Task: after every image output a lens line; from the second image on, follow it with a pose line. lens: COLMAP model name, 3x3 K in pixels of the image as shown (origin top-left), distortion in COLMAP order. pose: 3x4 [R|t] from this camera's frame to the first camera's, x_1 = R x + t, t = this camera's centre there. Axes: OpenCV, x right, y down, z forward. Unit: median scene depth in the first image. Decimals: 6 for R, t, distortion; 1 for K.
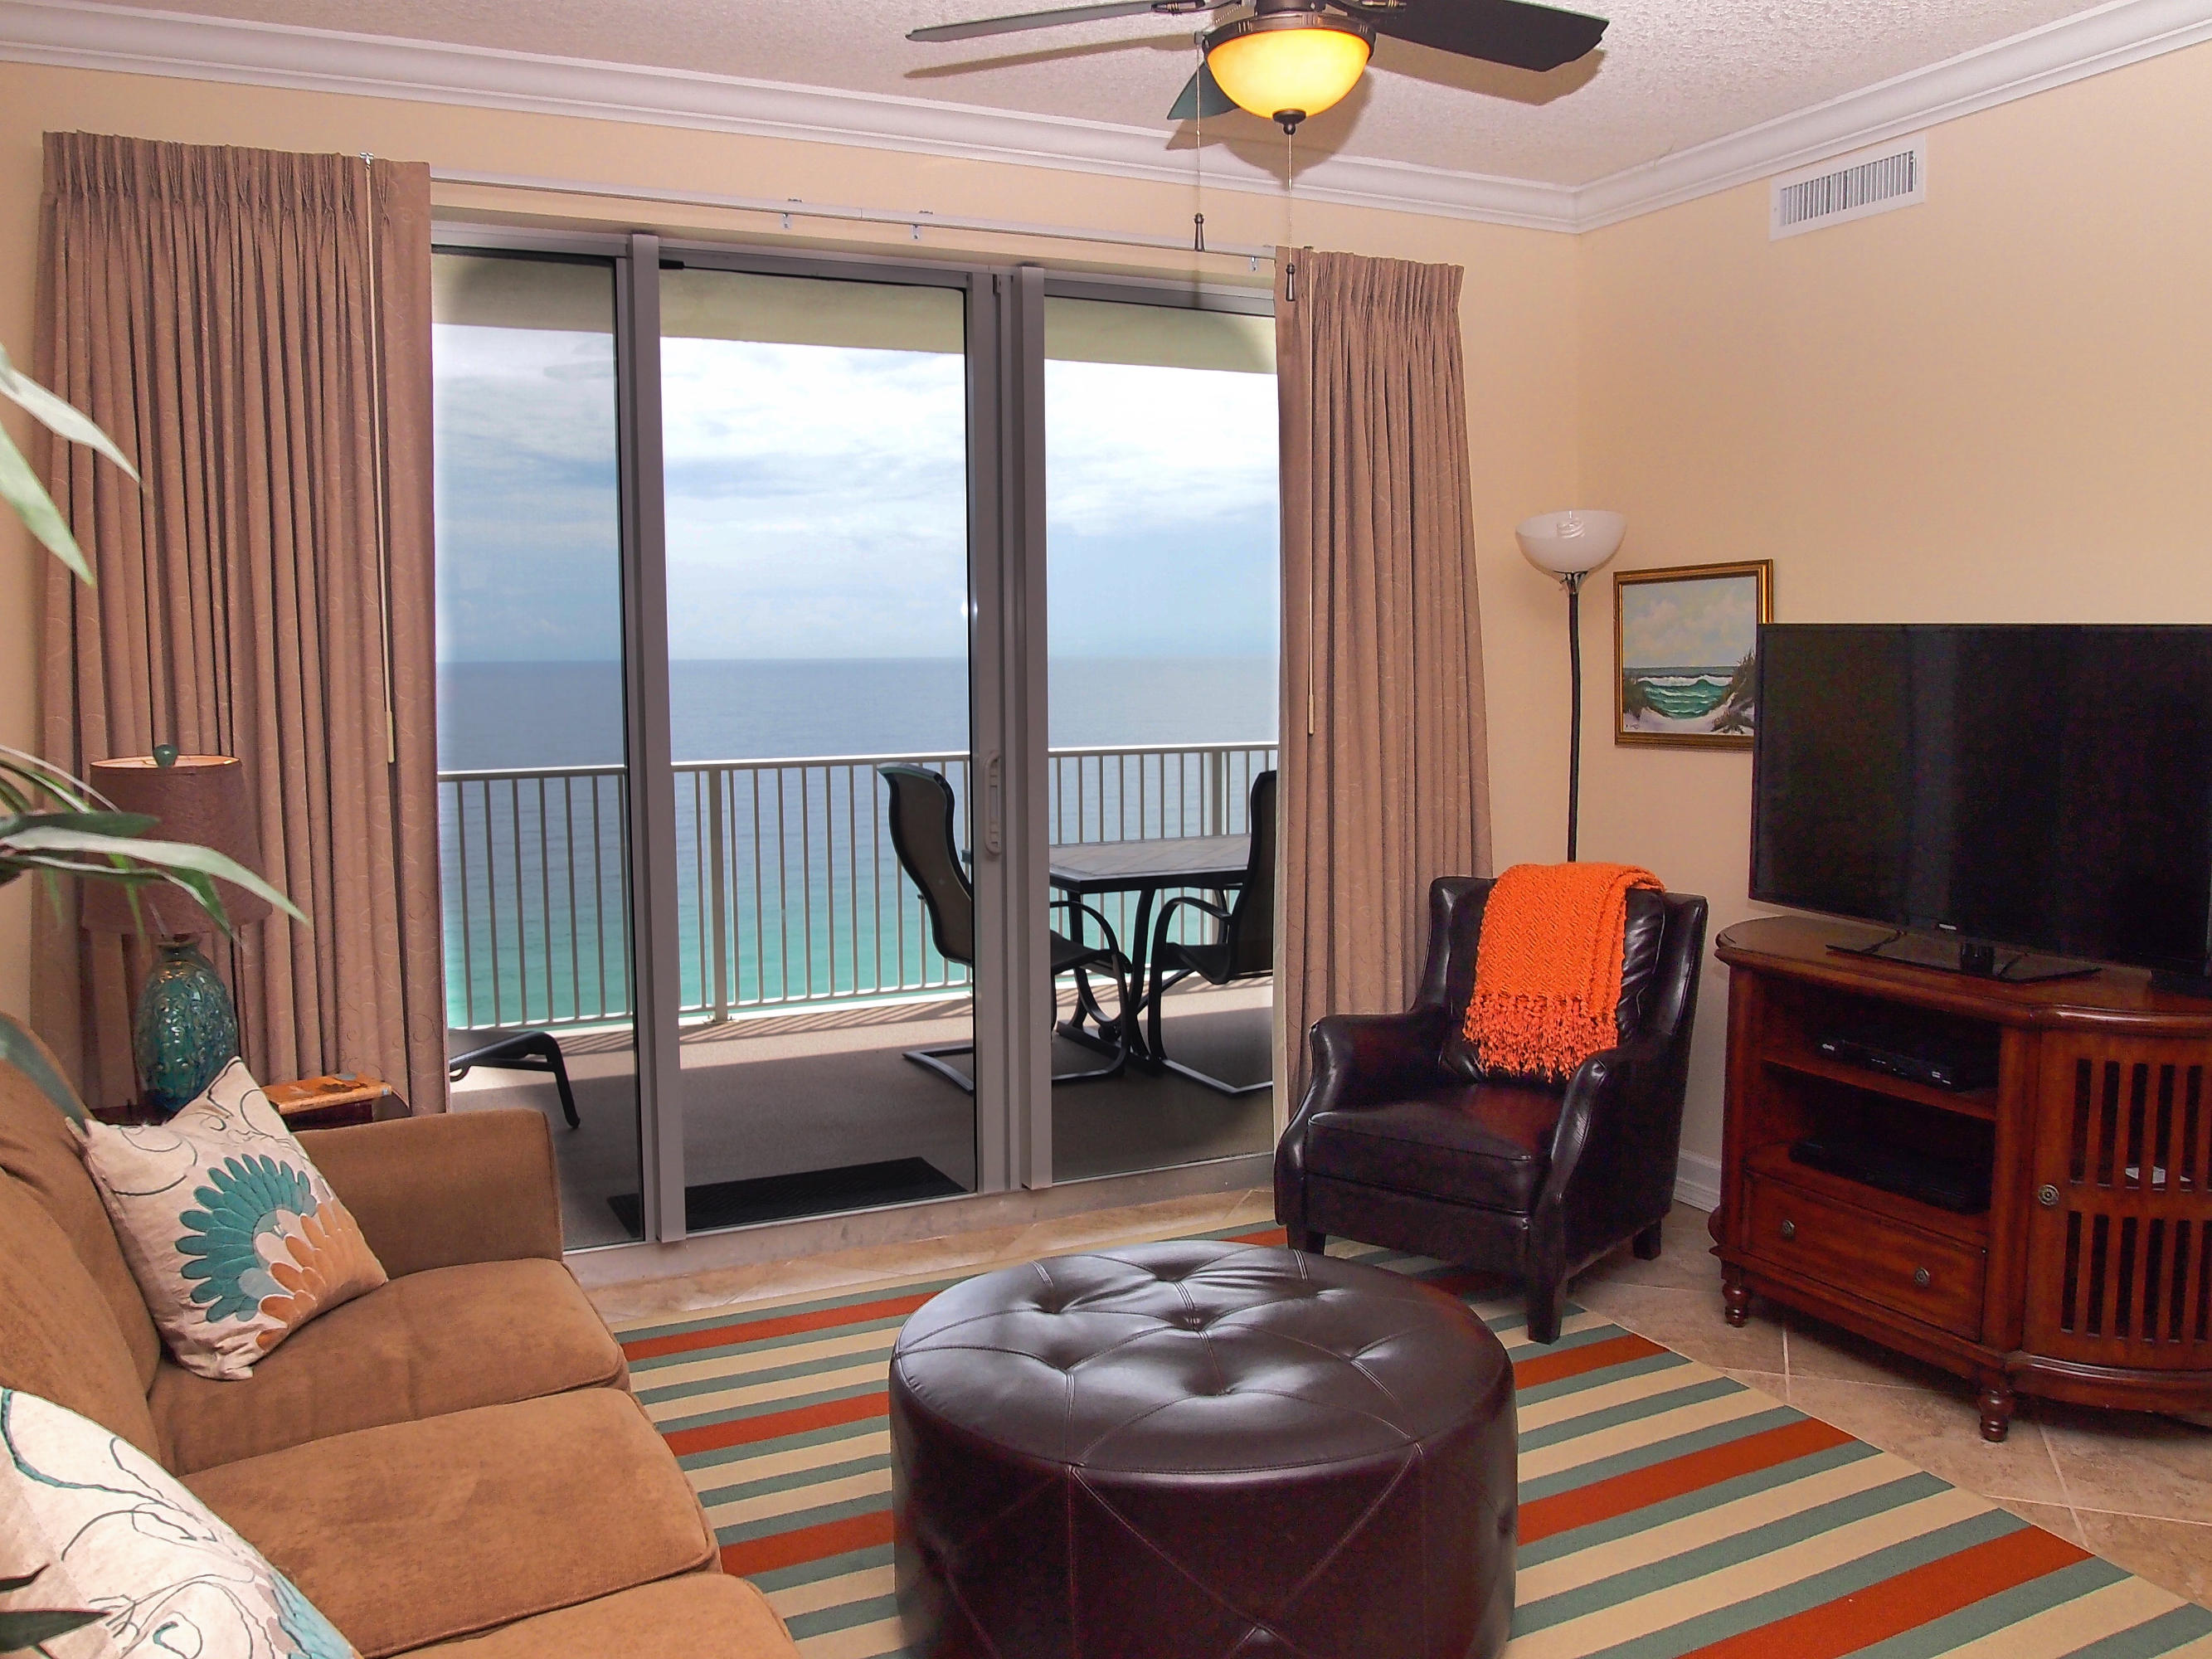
lens RADIAL K [[1782.6, 0, 1092.7], [0, 1782.6, 836.1], [0, 0, 1]] dist [-0.063378, 0.011735]
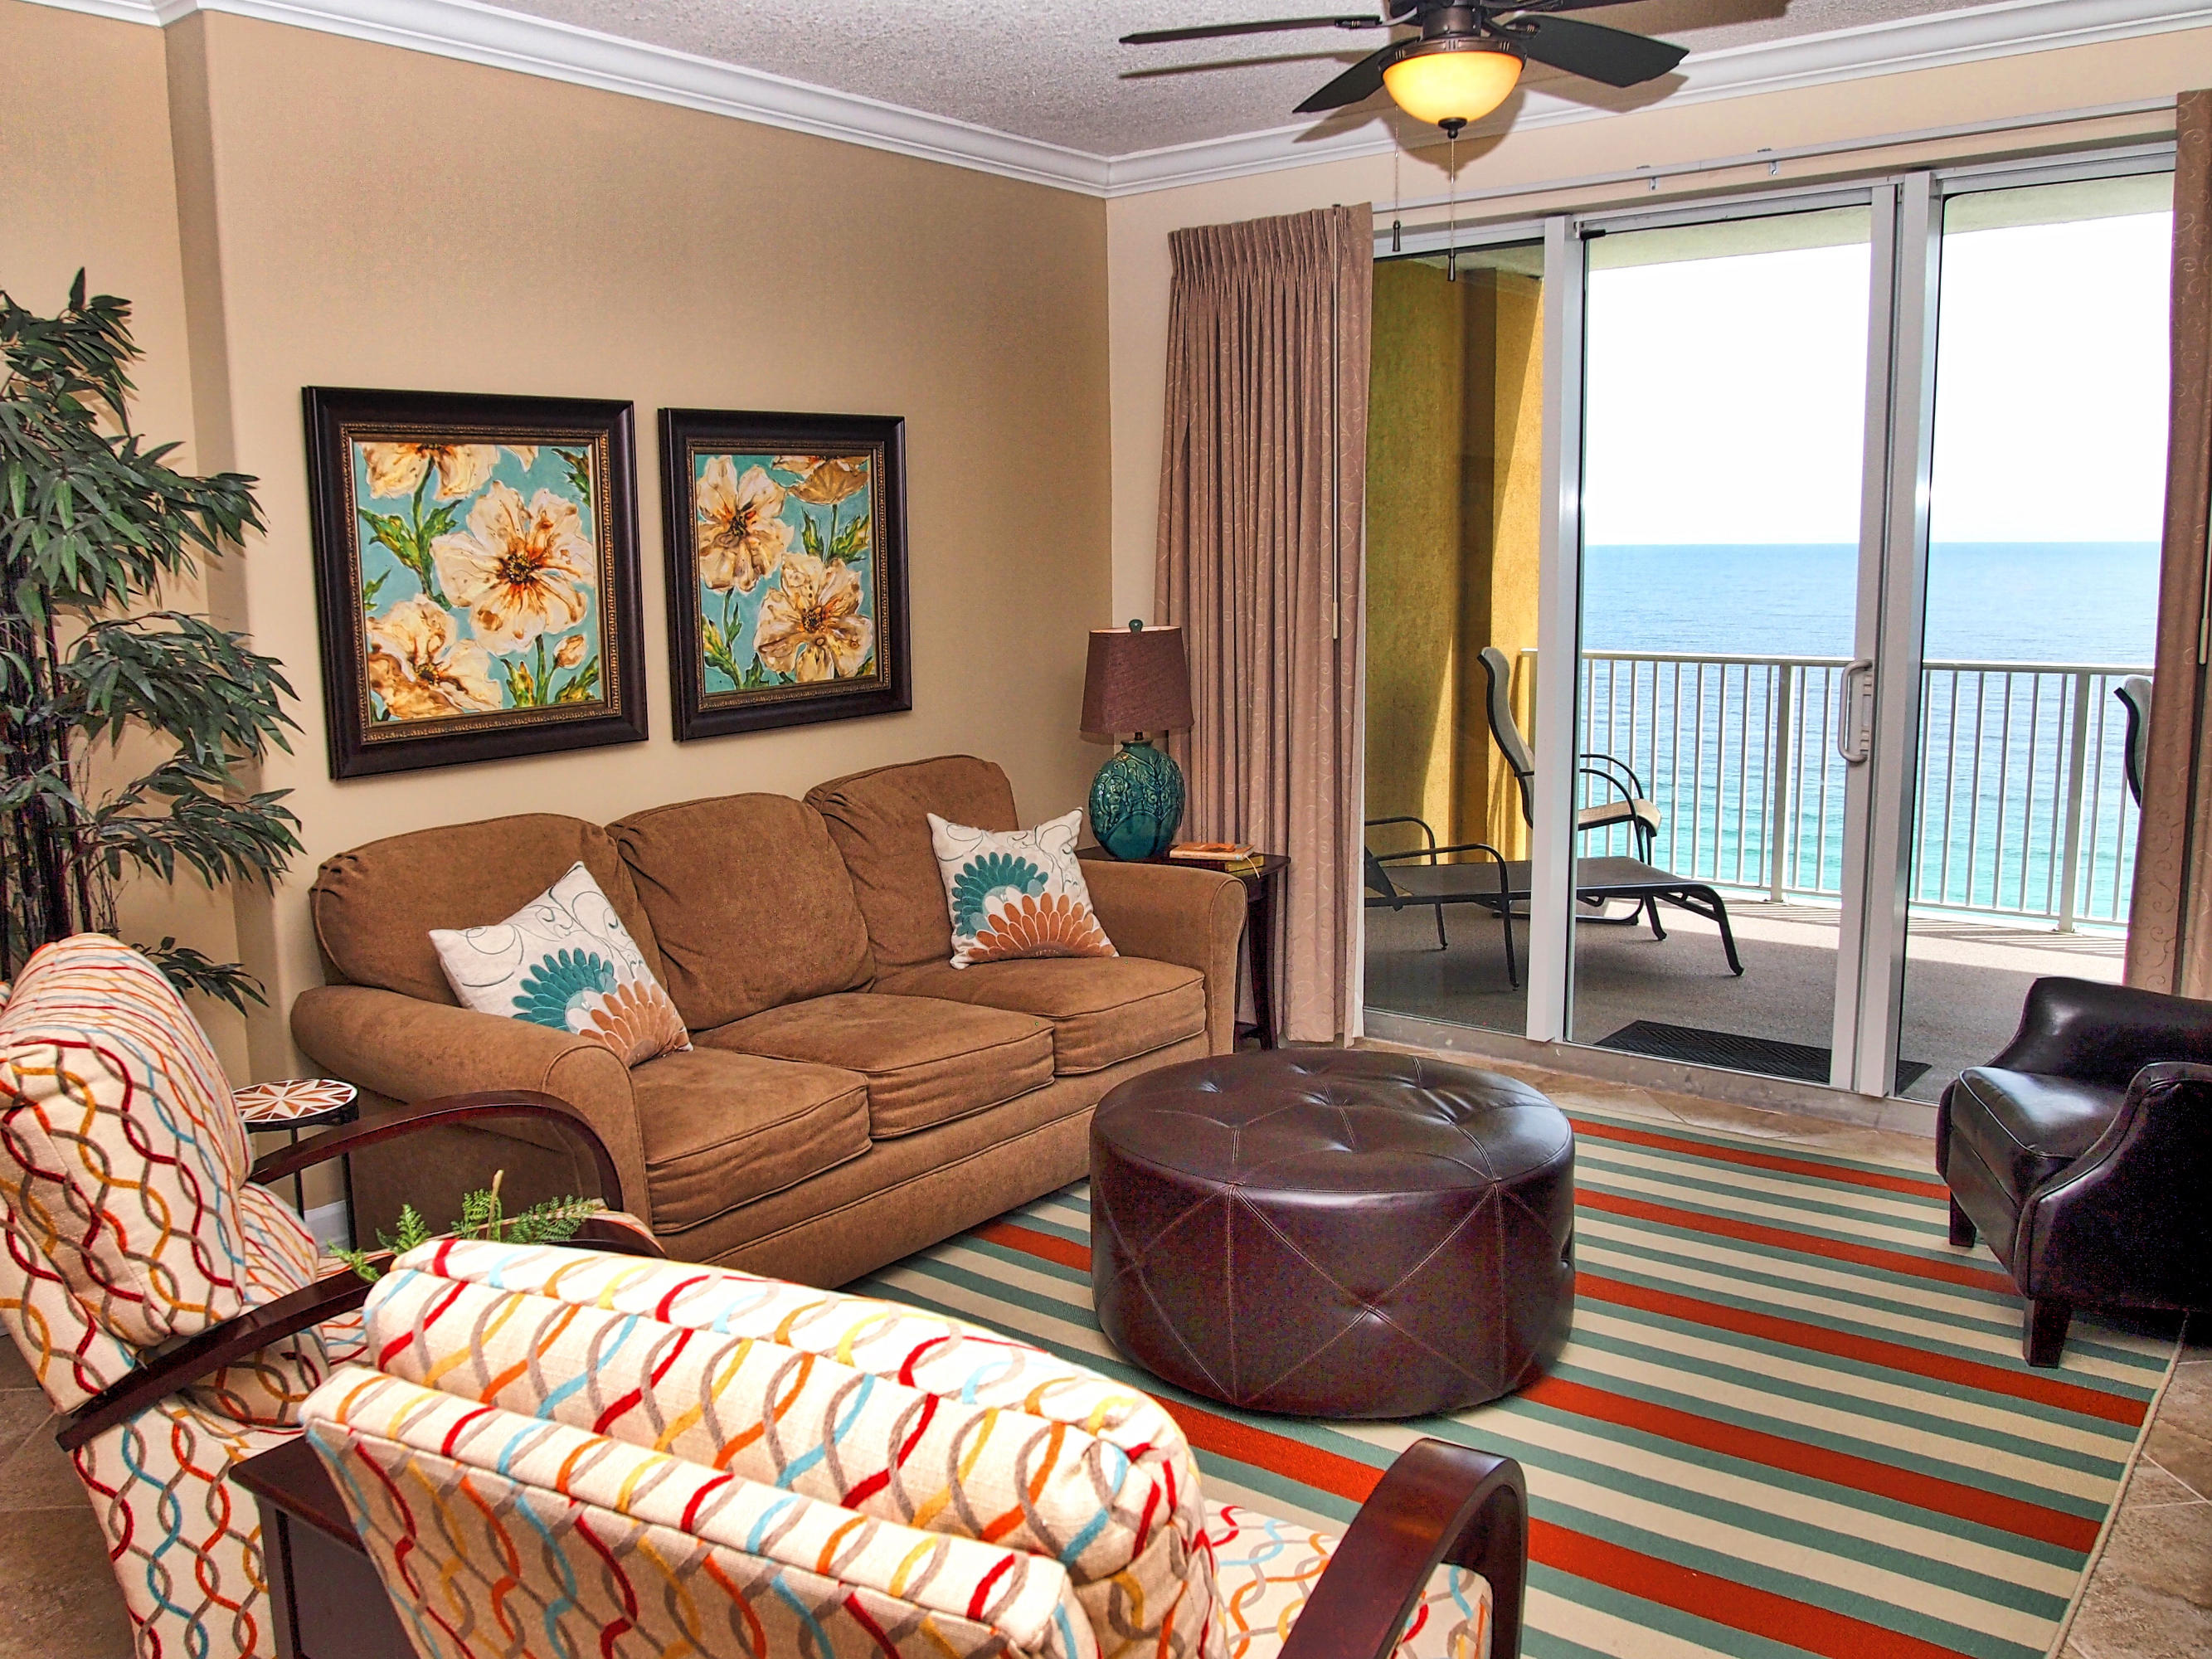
lens RADIAL K [[1794.2, 0, 1106.0], [0, 1794.2, 829.5], [0, 0, 1]] dist [-0.078045, 0.046282]
pose [[0.438722, 0.137887, -0.887981, 0.787247], [-0.079135, 0.990247, 0.114669, -0.038528], [0.895131, 0.019963, 0.445355, 0.195751]]
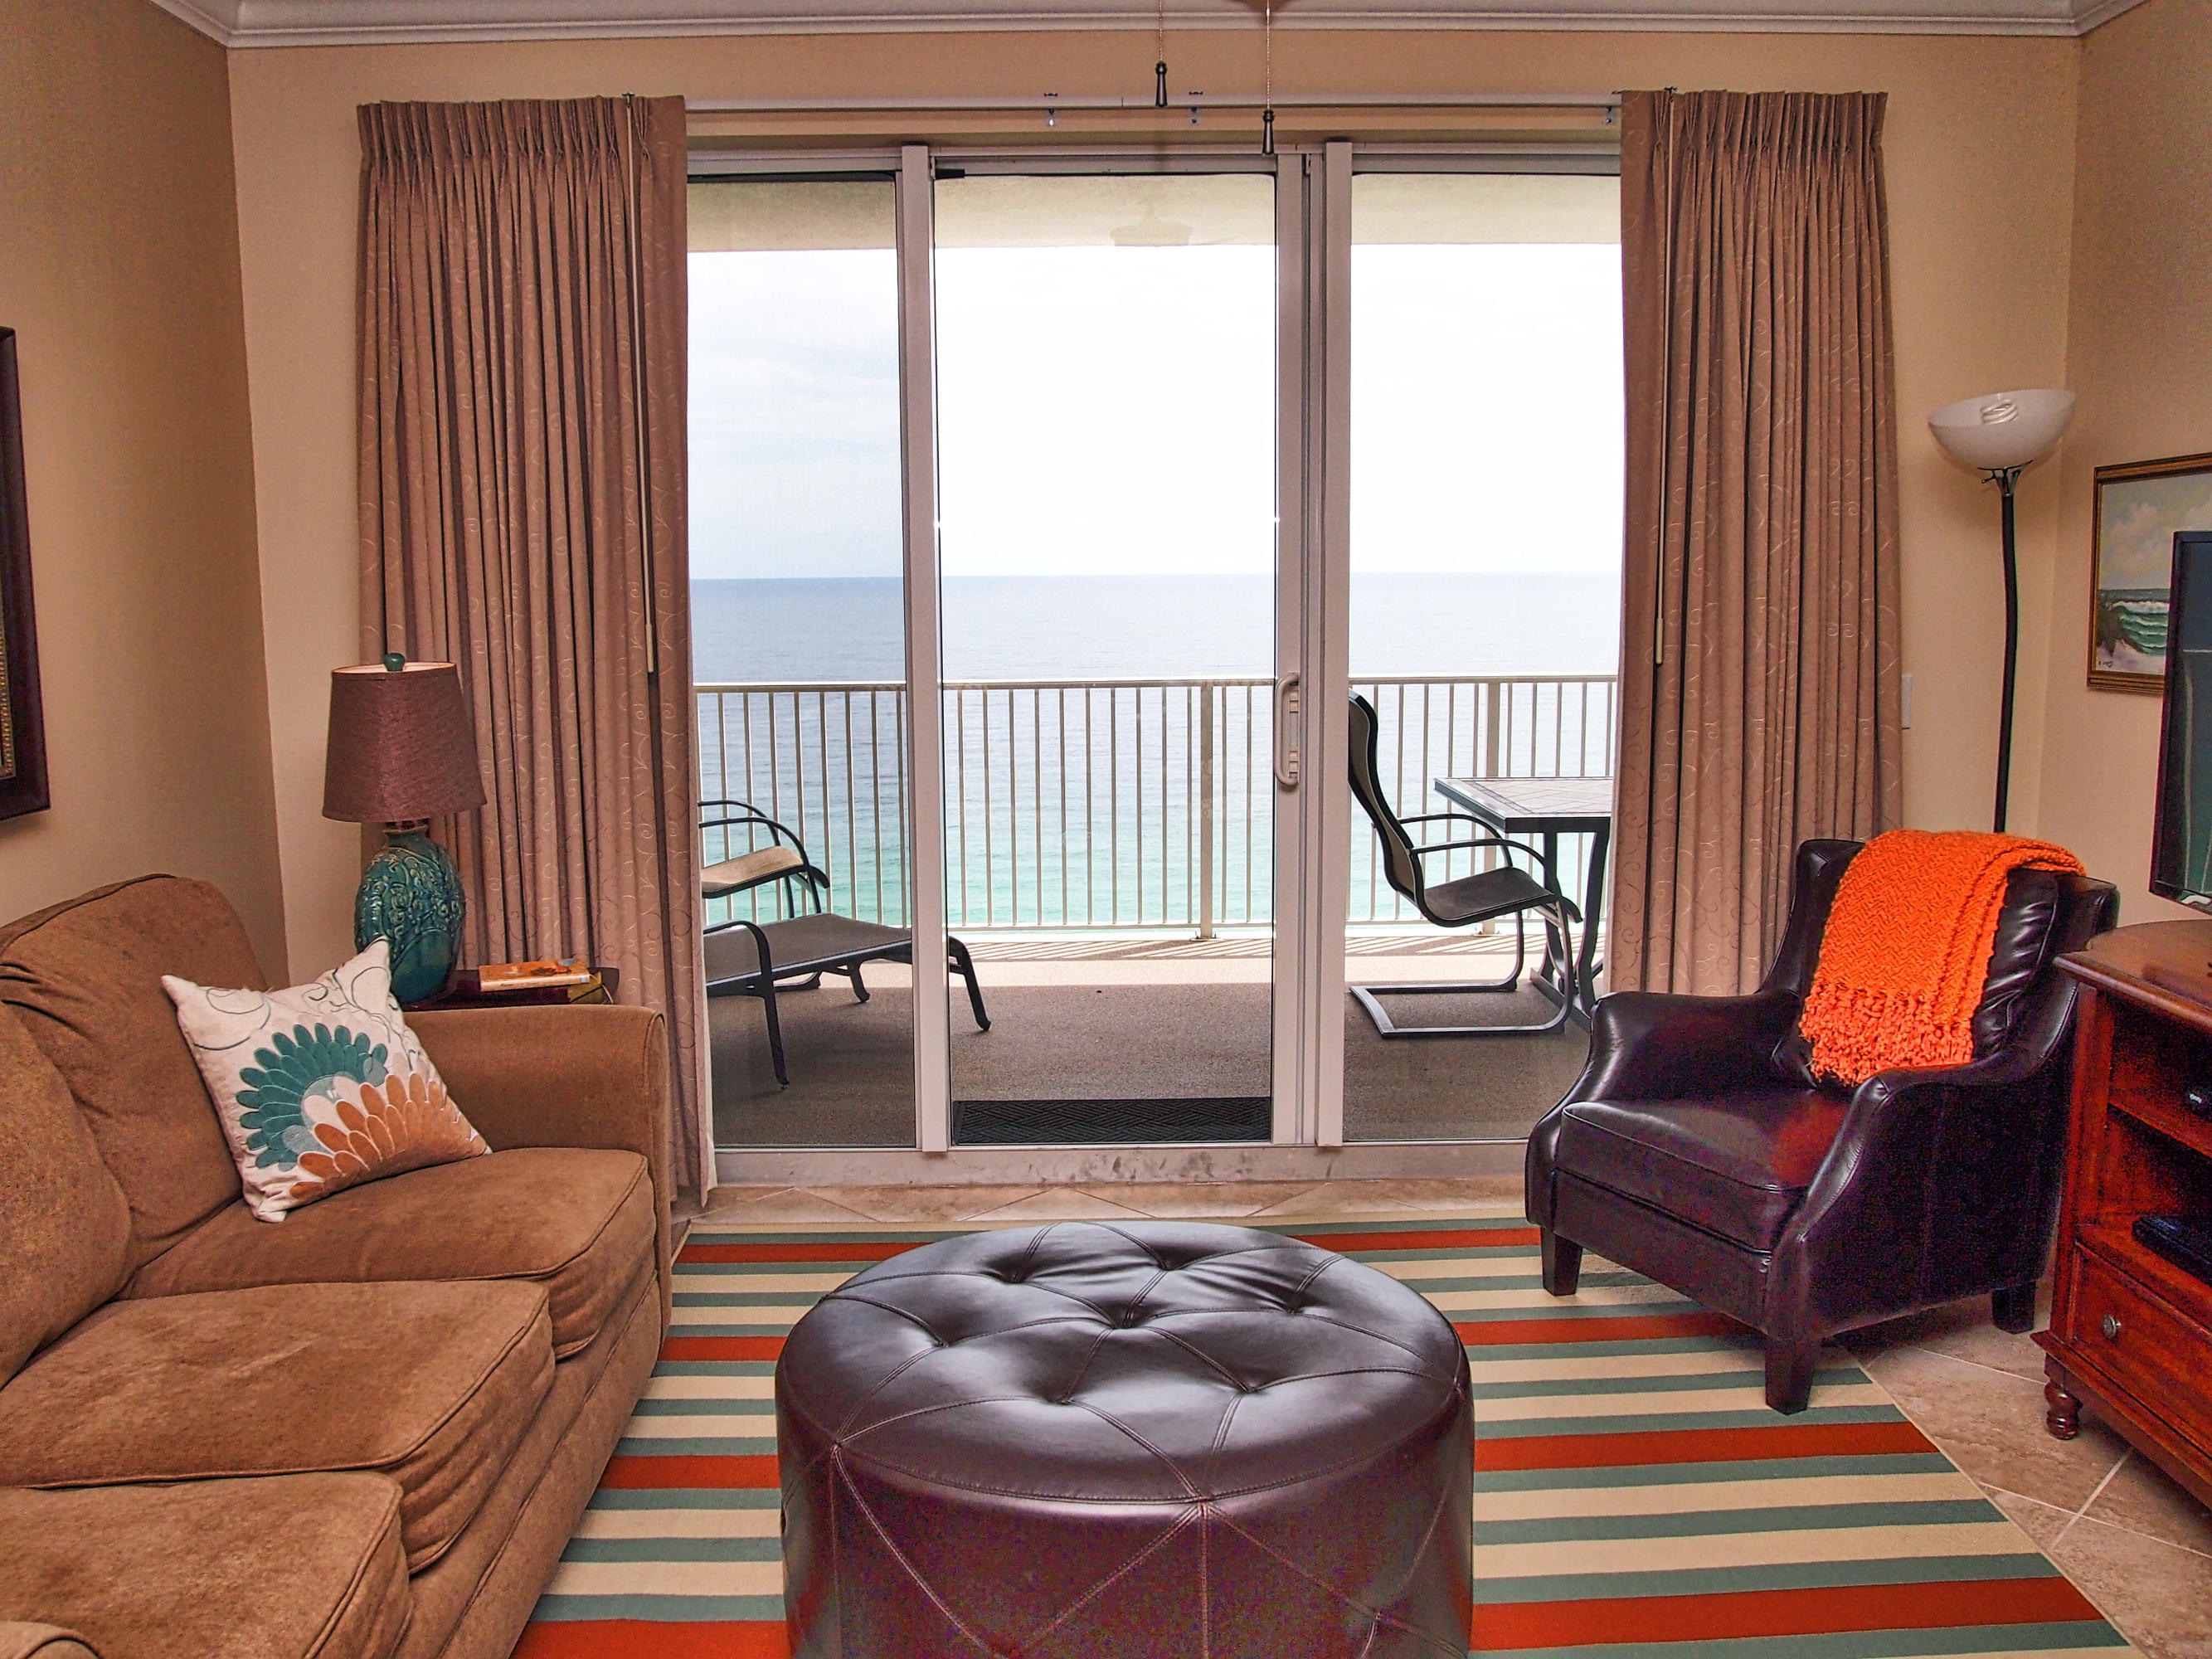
lens RADIAL K [[1794.2, 0, 1106.0], [0, 1794.2, 829.5], [0, 0, 1]] dist [-0.078045, 0.046282]
pose [[0.908510, 0.059451, -0.413613, 0.292399], [-0.040891, 0.997725, 0.053590, -0.015294], [0.415858, -0.031774, 0.908874, 0.129546]]
